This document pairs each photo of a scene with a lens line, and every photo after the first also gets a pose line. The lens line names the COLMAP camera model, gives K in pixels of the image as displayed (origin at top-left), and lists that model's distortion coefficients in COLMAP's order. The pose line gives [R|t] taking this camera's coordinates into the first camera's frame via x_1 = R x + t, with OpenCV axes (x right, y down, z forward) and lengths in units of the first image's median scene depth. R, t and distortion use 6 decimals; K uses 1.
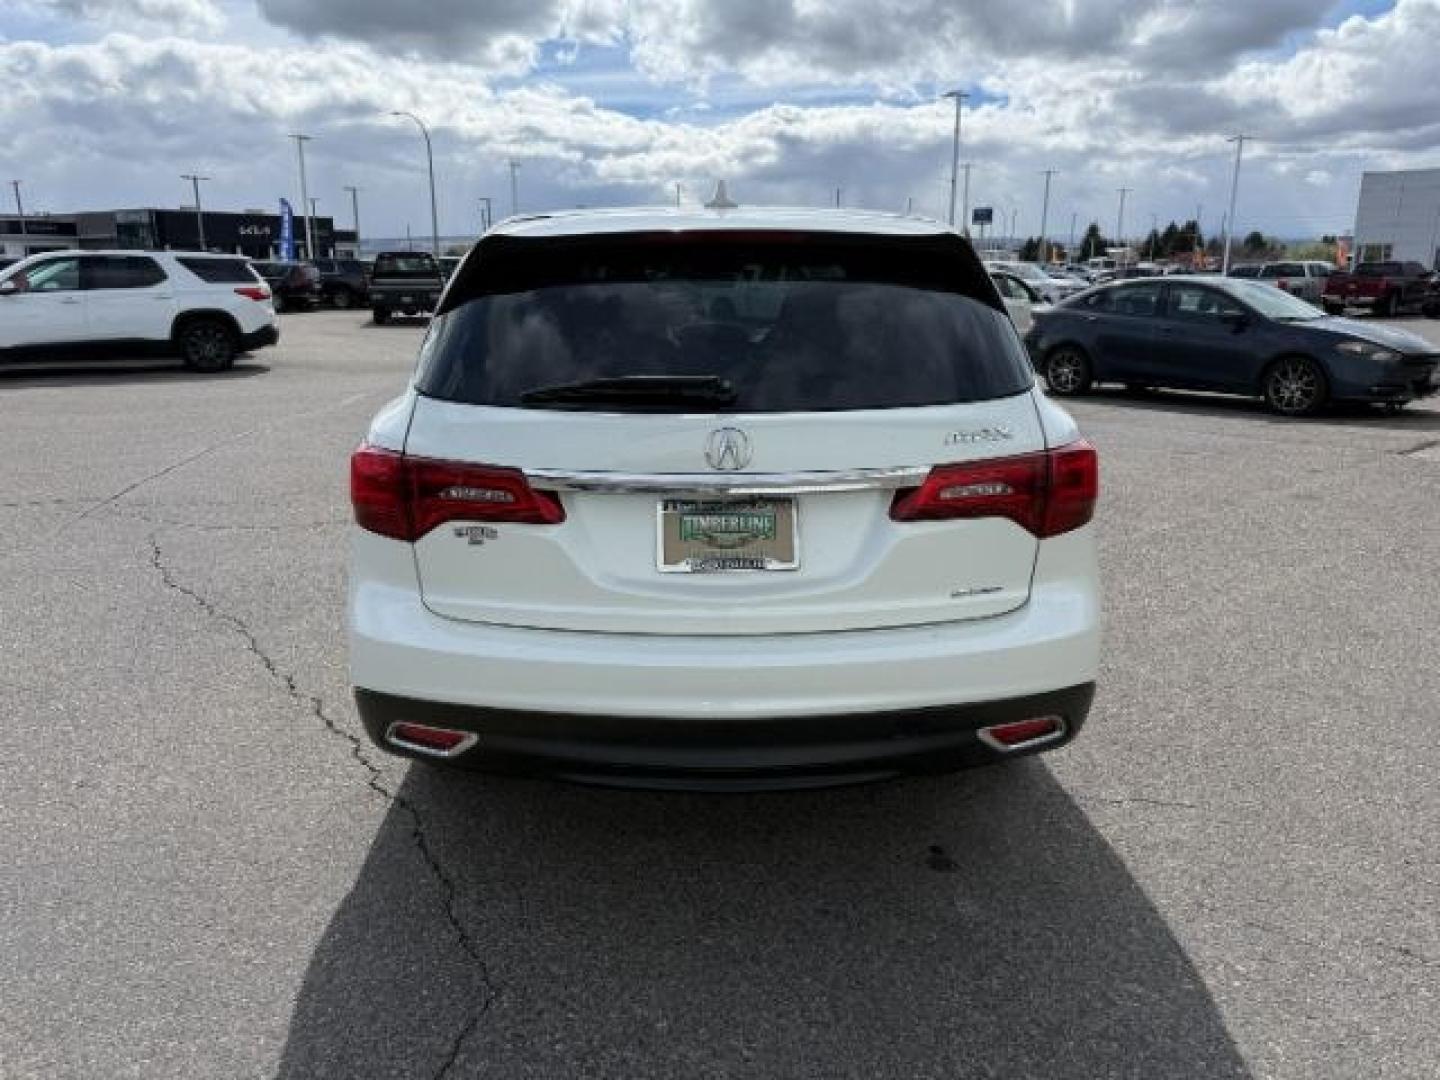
lens RADIAL K [[1035.8, 0, 716.4], [0, 1035.8, 559.5], [0, 0, 1]] dist [0.003711, -0.000985]
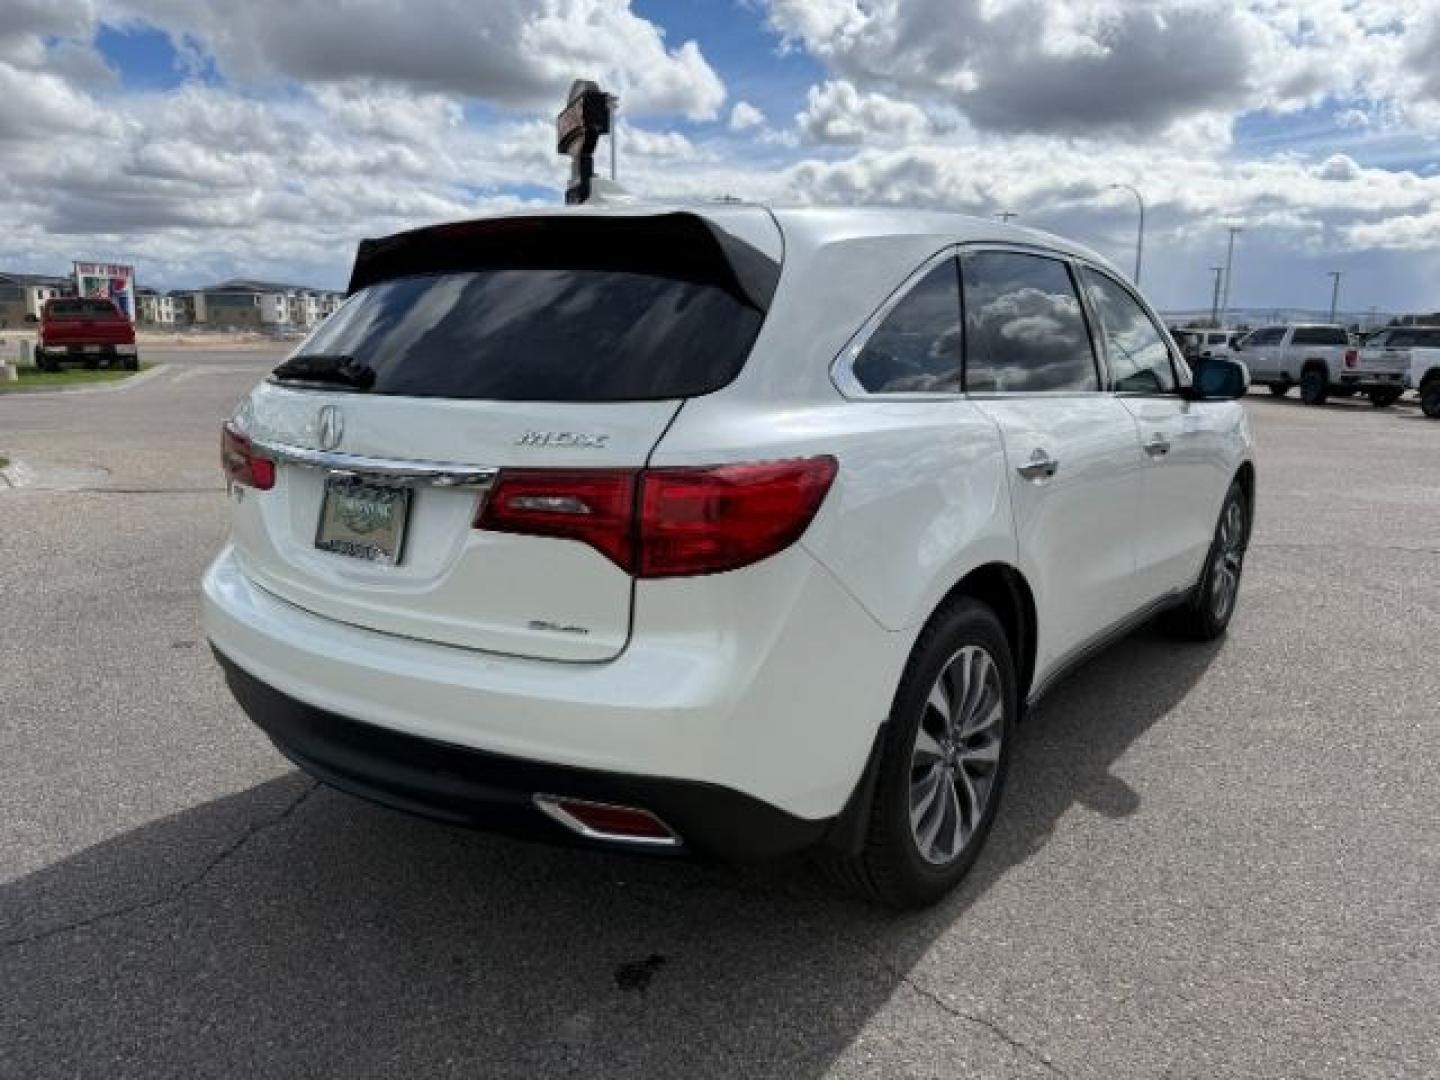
lens RADIAL K [[999.7, 0, 719.5], [0, 999.7, 503.6], [0, 0, 1]] dist [-0.002598, 0.000854]
pose [[0.793446, 0.107189, -0.599127, 0.760848], [-0.172384, 0.983640, -0.052313, -0.043533], [0.583718, 0.144787, 0.798943, 0.389658]]
